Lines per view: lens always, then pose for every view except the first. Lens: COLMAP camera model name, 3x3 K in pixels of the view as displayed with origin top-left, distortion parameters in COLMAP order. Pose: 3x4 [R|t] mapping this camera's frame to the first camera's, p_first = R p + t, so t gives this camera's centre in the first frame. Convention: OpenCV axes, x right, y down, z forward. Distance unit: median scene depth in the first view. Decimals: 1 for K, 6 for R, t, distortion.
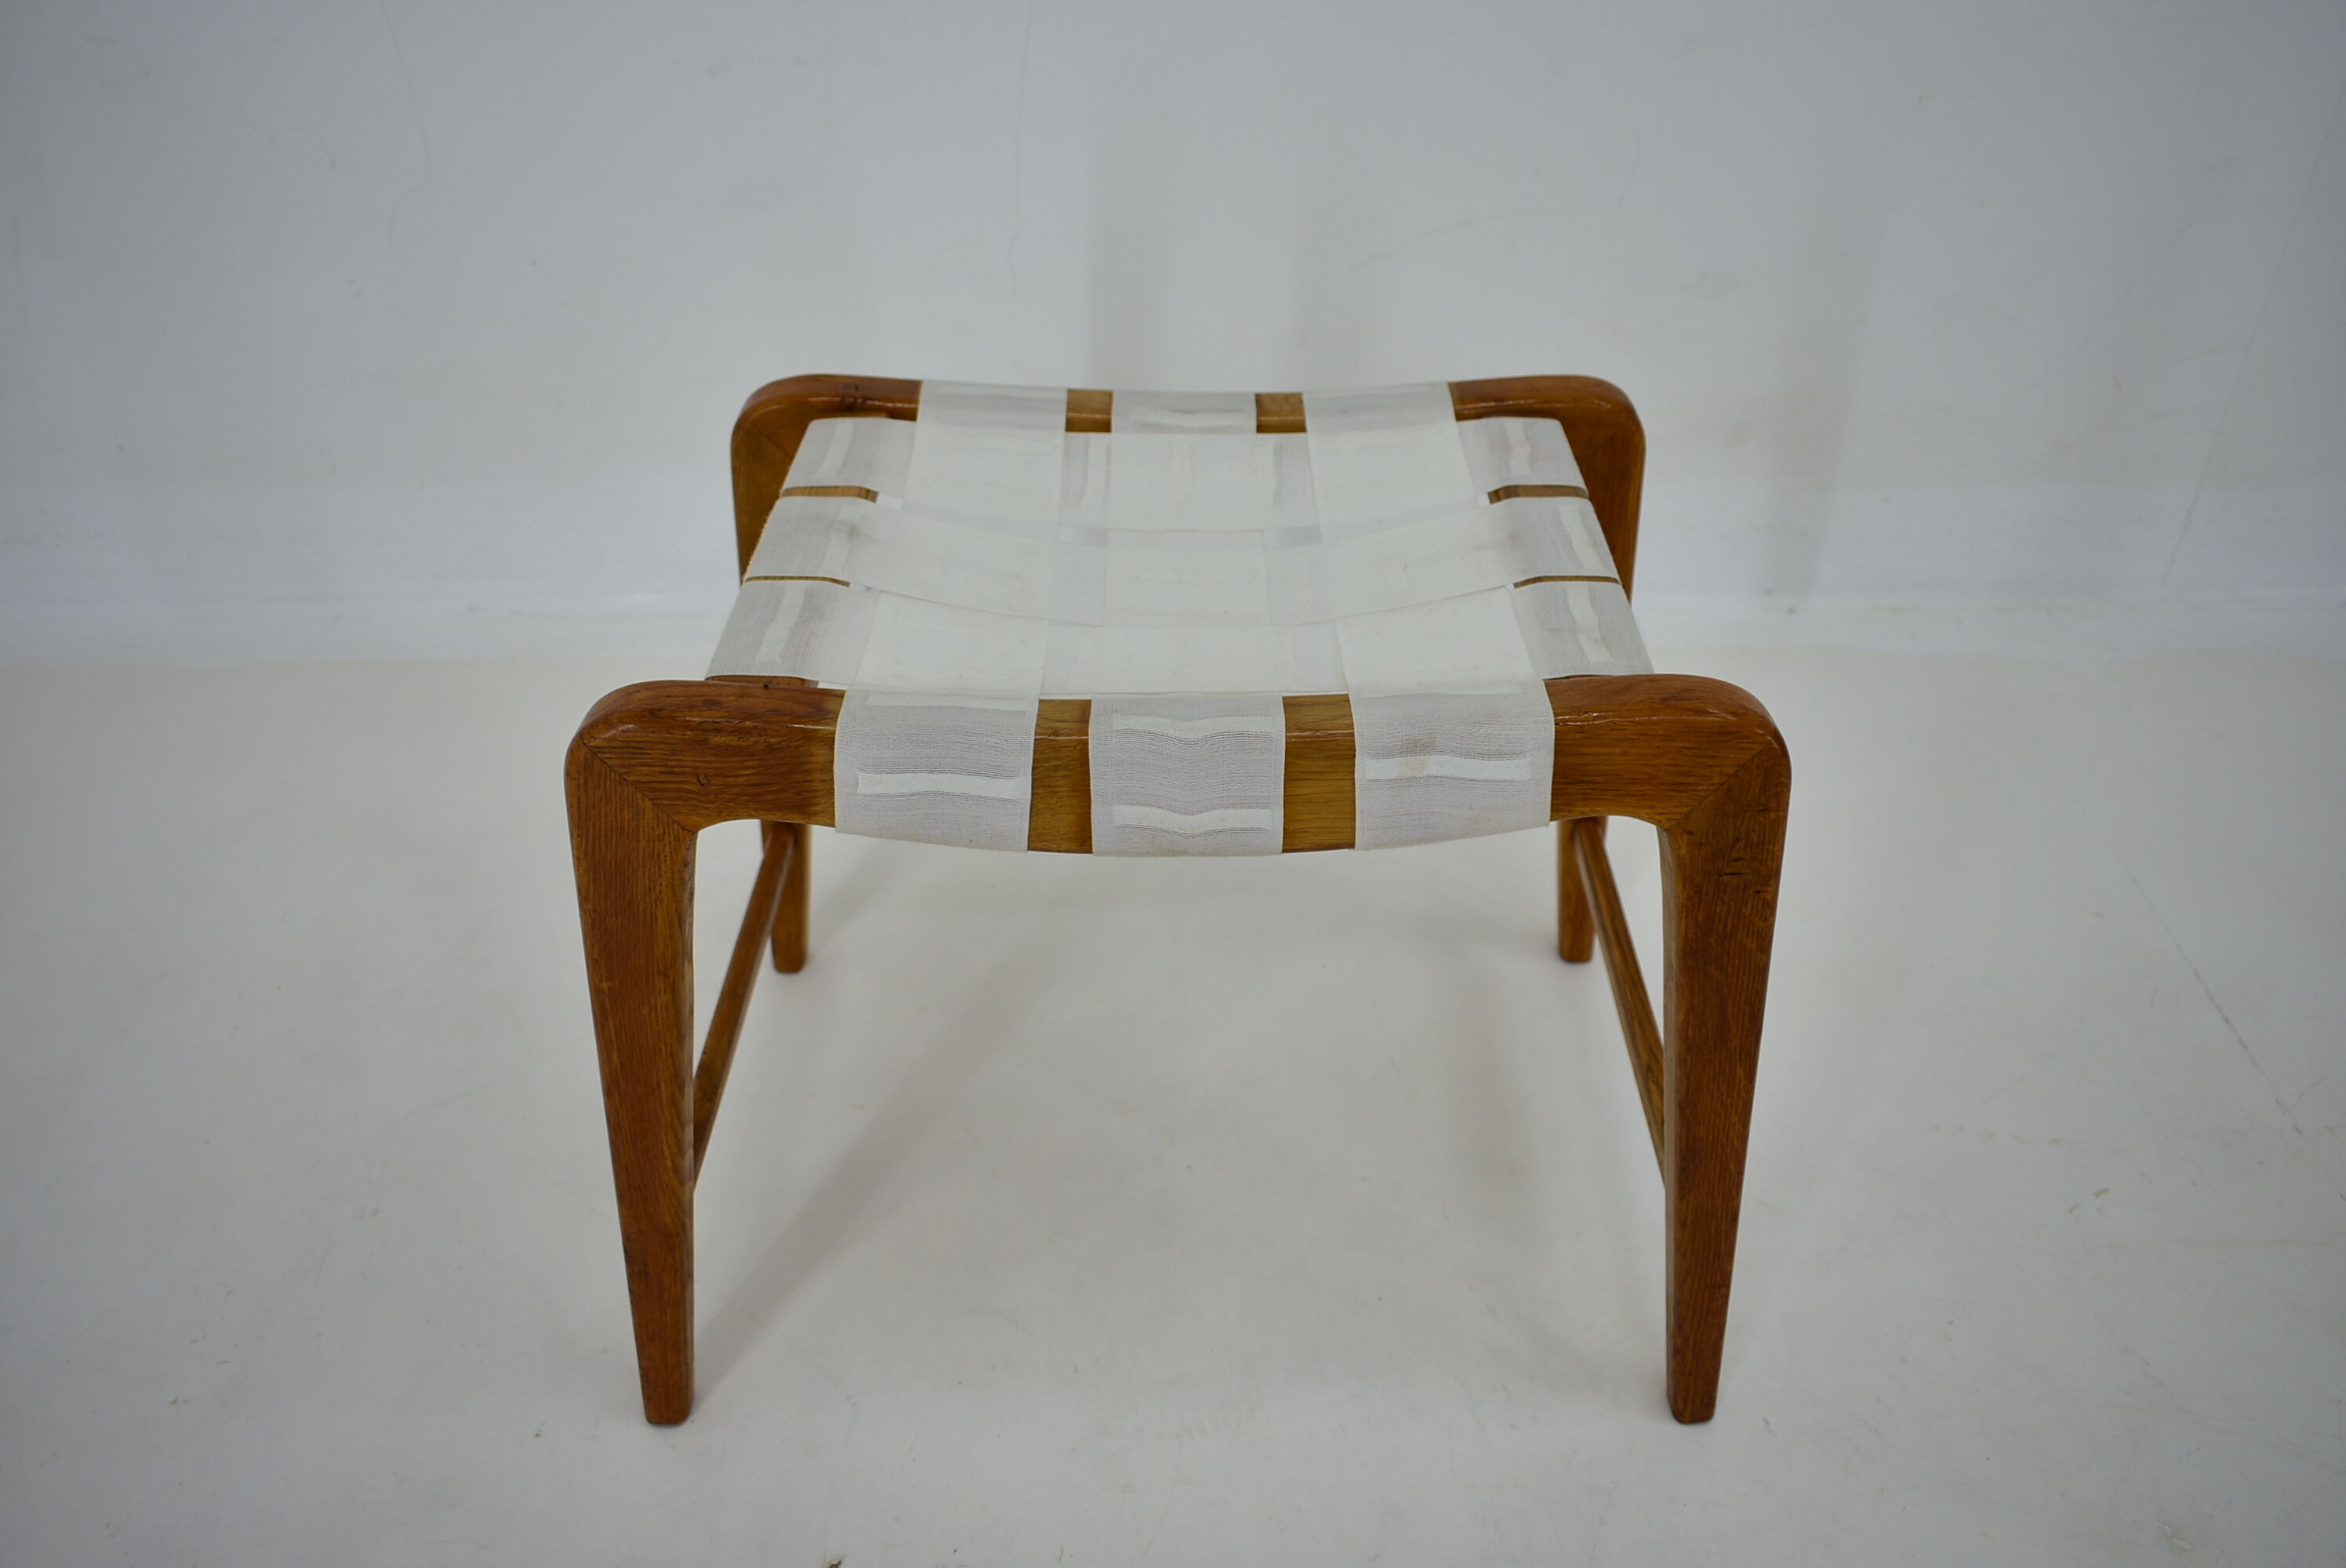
lens RADIAL K [[1806.2, 0, 1173.0], [0, 1806.2, 784.0], [0, 0, 1]] dist [-0.020957, 0.012061]
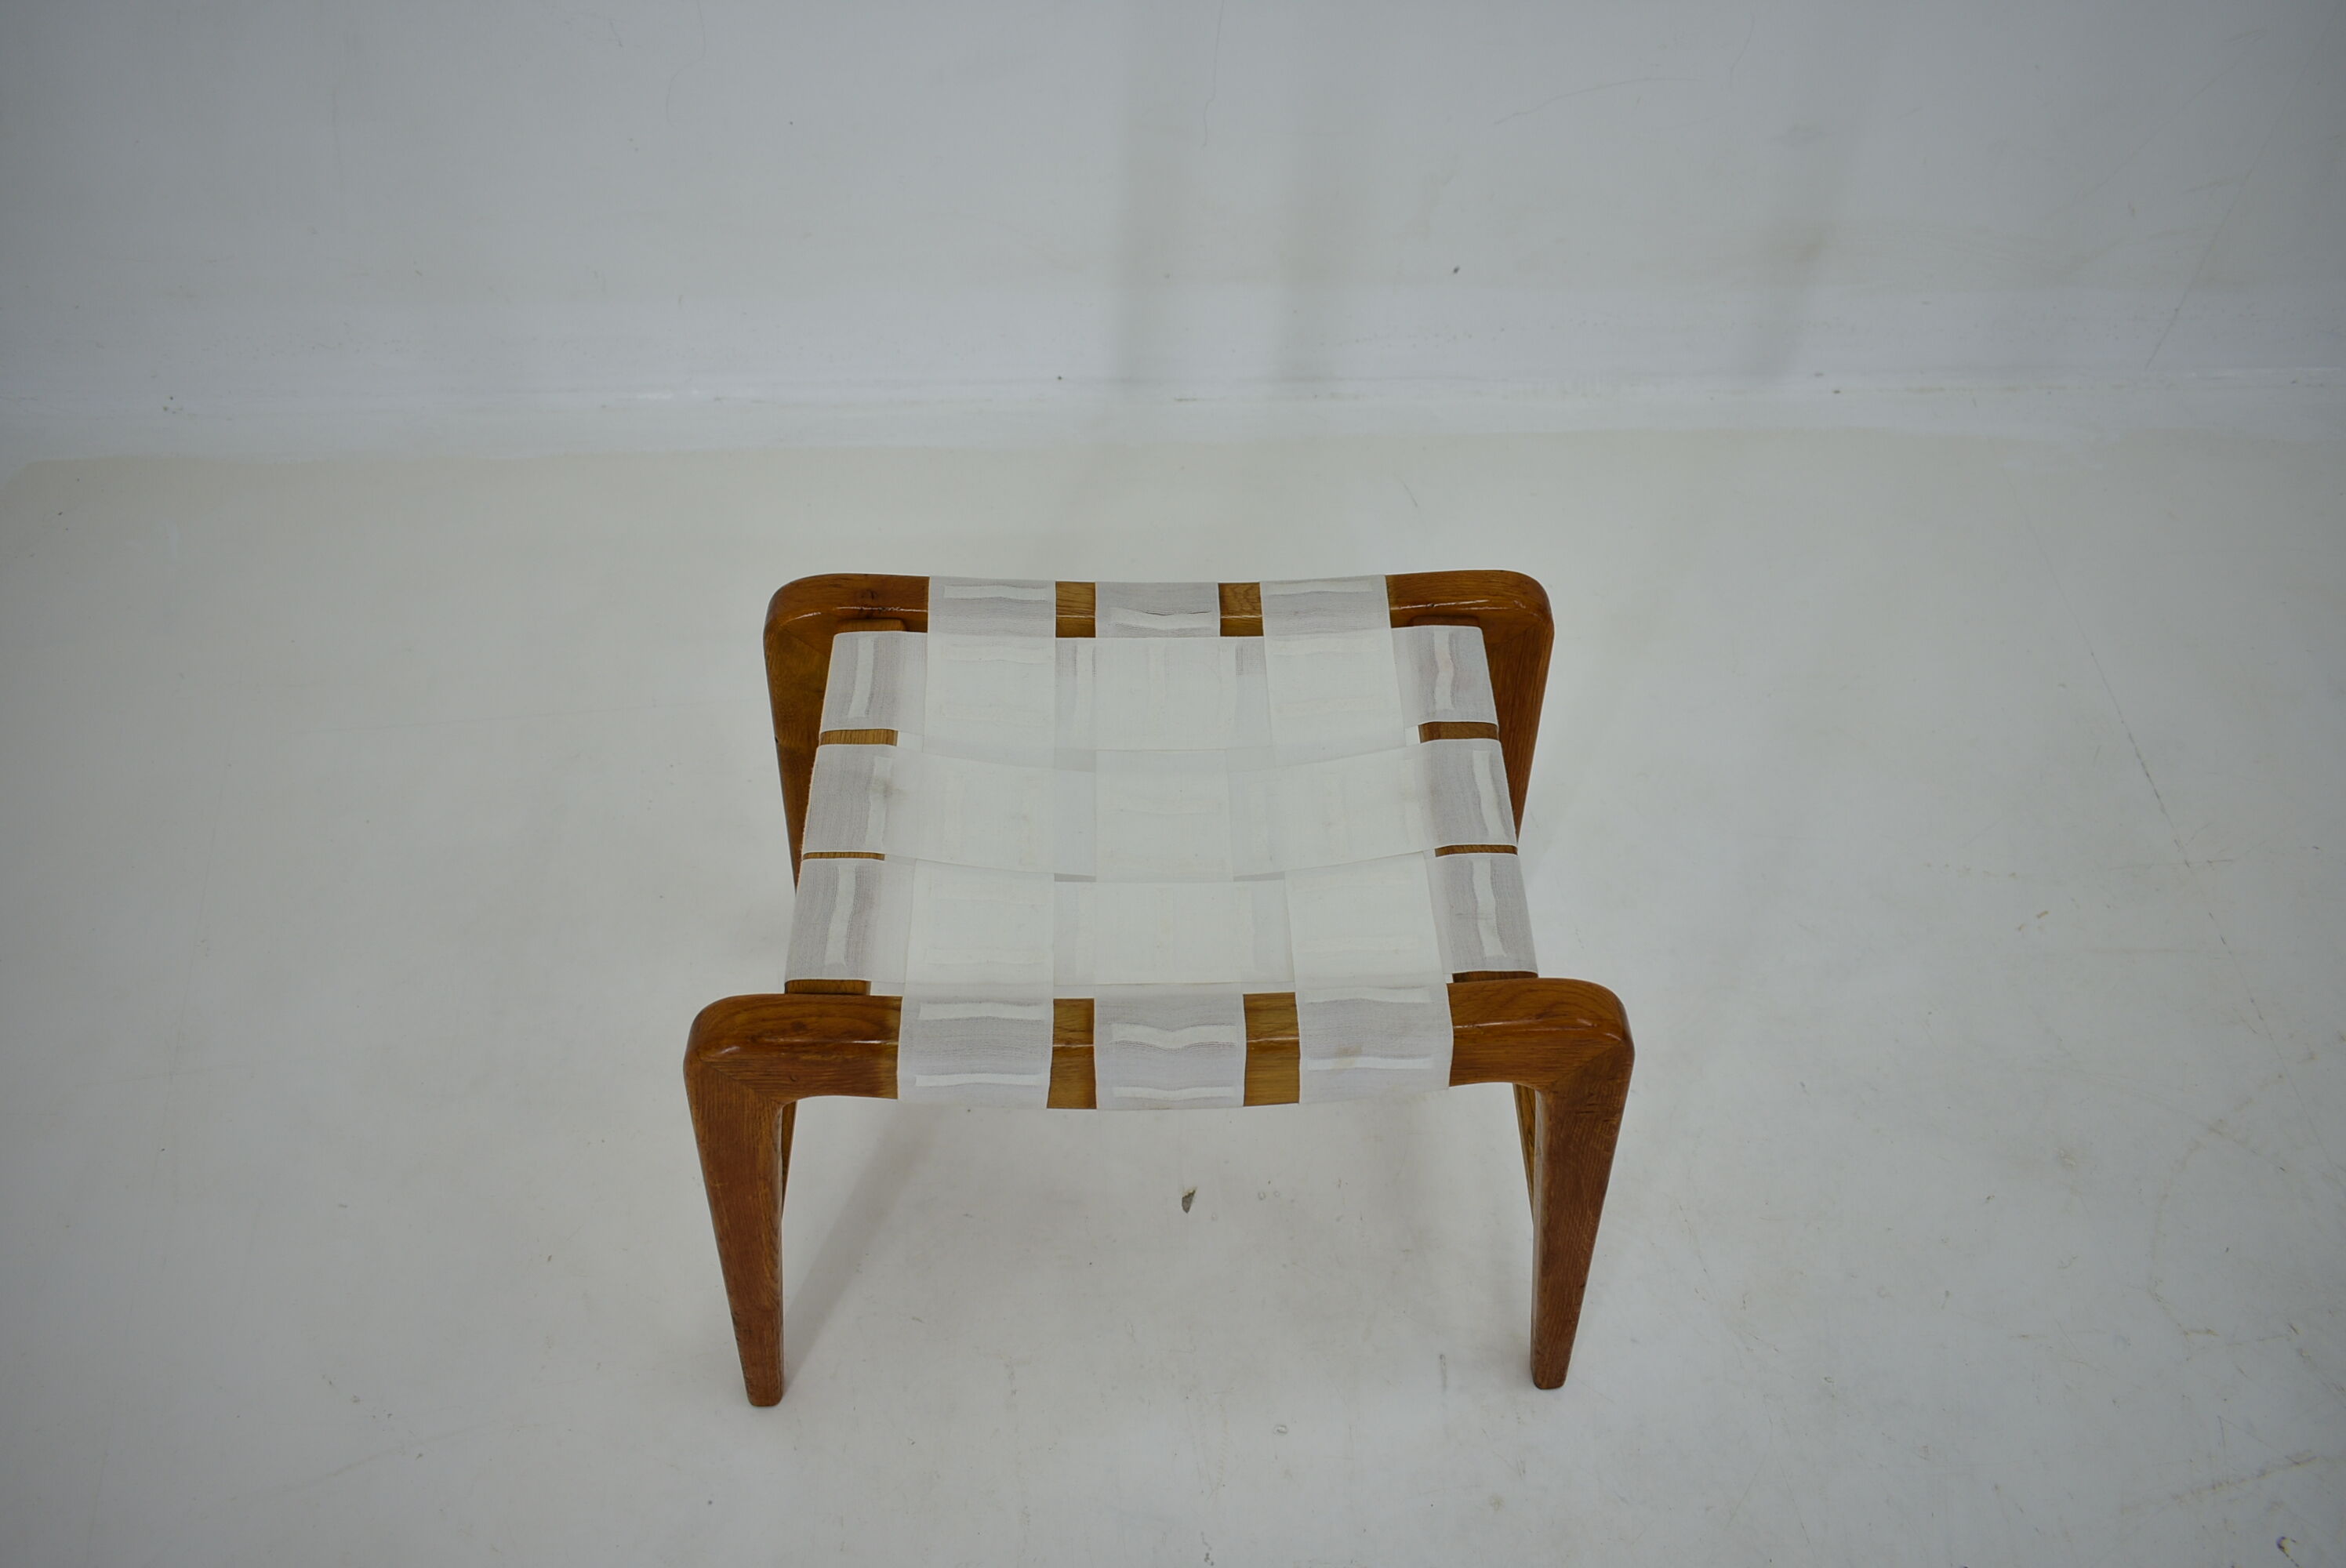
lens RADIAL K [[1820.9, 0, 1173.0], [0, 1820.9, 784.0], [0, 0, 1]] dist [-0.022459, 0.015160]
pose [[0.999510, -0.010920, 0.029323, -0.025499], [0.002853, 0.965024, 0.262144, -0.528536], [-0.031160, -0.261932, 0.964583, -0.198901]]
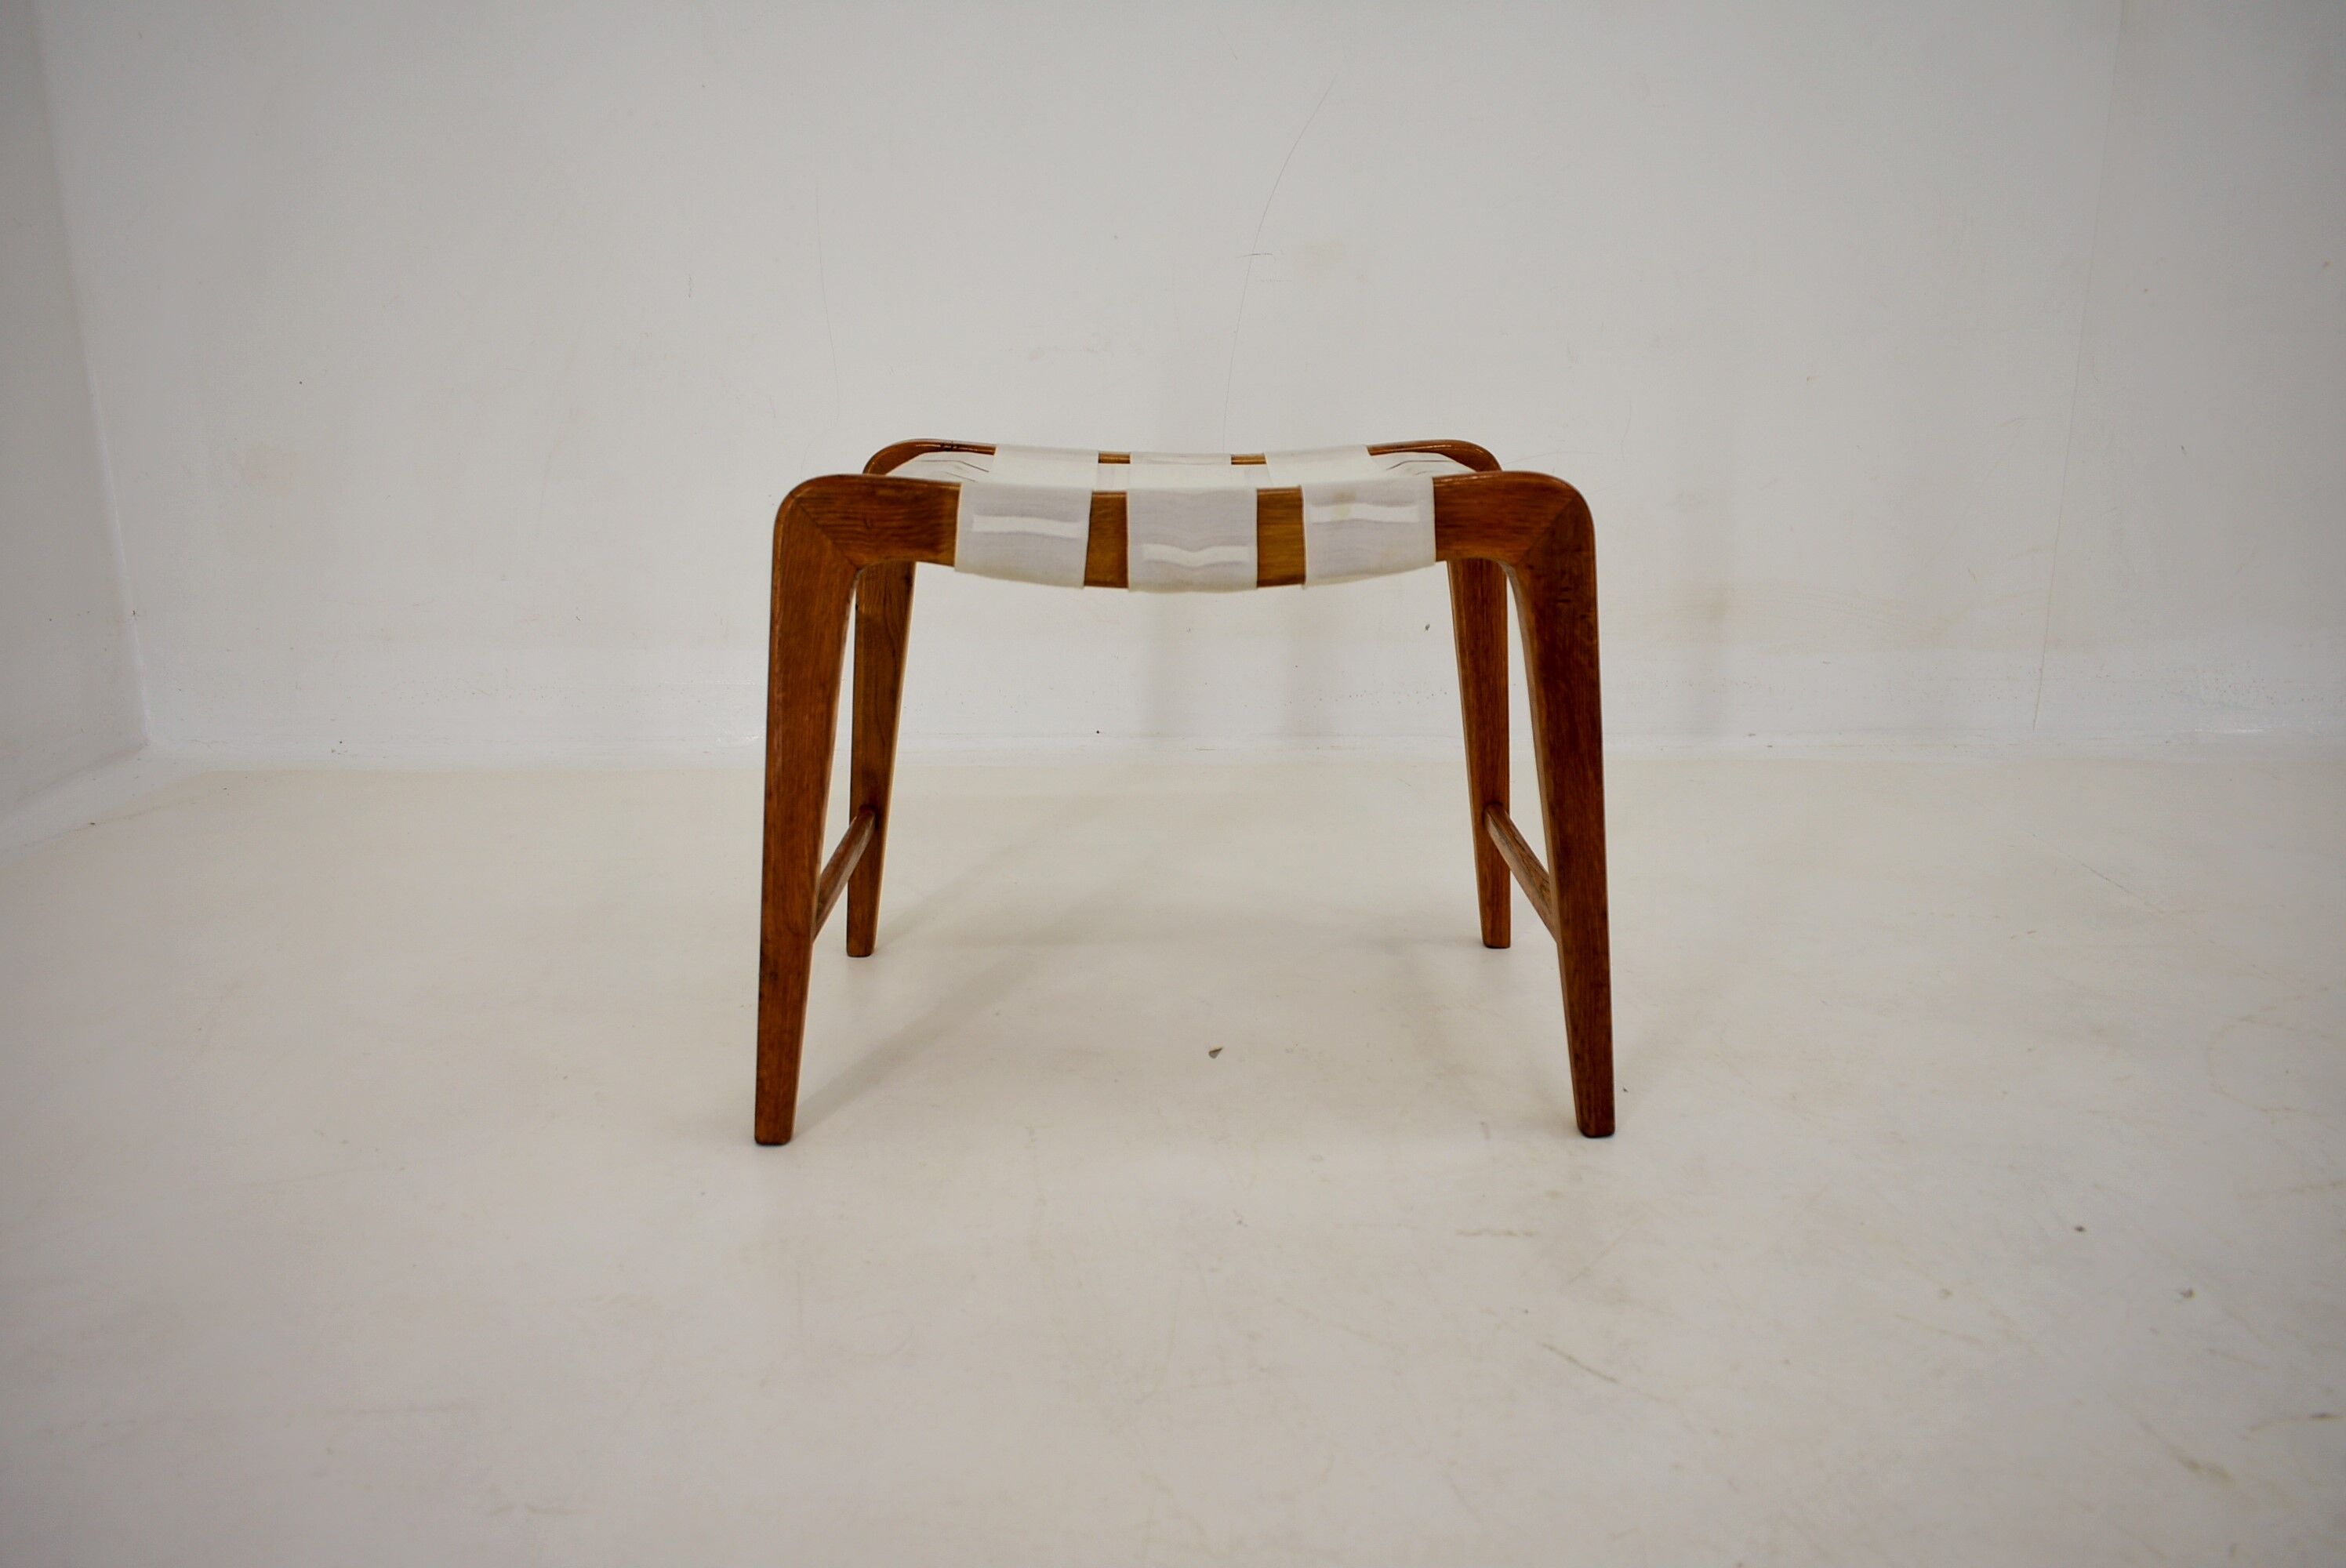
lens RADIAL K [[1806.2, 0, 1173.0], [0, 1806.2, 784.0], [0, 0, 1]] dist [-0.020957, 0.012061]
pose [[0.999820, -0.002780, 0.018765, -0.035882], [0.009418, 0.931413, -0.363841, 0.724452], [-0.016467, 0.363952, 0.931272, -0.310105]]
